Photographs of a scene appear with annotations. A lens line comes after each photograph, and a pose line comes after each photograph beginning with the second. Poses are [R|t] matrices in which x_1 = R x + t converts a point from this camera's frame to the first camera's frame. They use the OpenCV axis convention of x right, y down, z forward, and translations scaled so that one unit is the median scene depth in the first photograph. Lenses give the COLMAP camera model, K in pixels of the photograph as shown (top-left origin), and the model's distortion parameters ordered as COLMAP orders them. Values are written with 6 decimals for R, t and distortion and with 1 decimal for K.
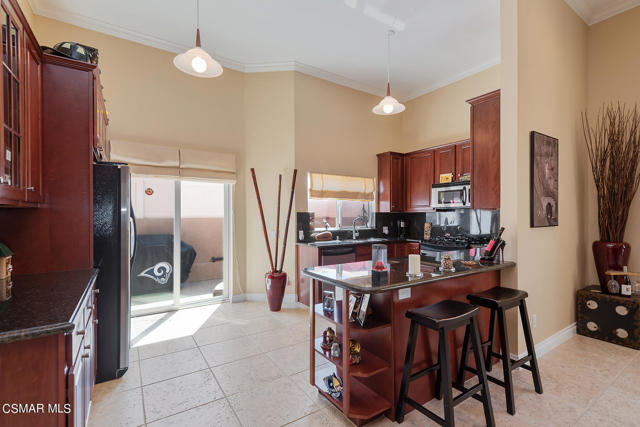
lens RADIAL K [[298.0, 0, 323.1], [0, 298.0, 212.5], [0, 0, 1]] dist [0.022825, -0.005564]
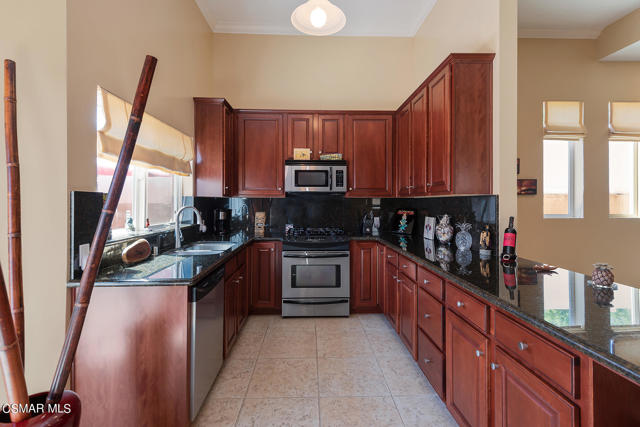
lens RADIAL K [[298.0, 0, 319.5], [0, 298.0, 200.7], [0, 0, 1]] dist [0.022825, -0.005564]
pose [[0.529938, 0.007299, 0.848005, -0.278964], [-0.010917, 0.999939, -0.001785, 0.009183], [-0.847966, -0.008312, 0.529986, 0.697686]]
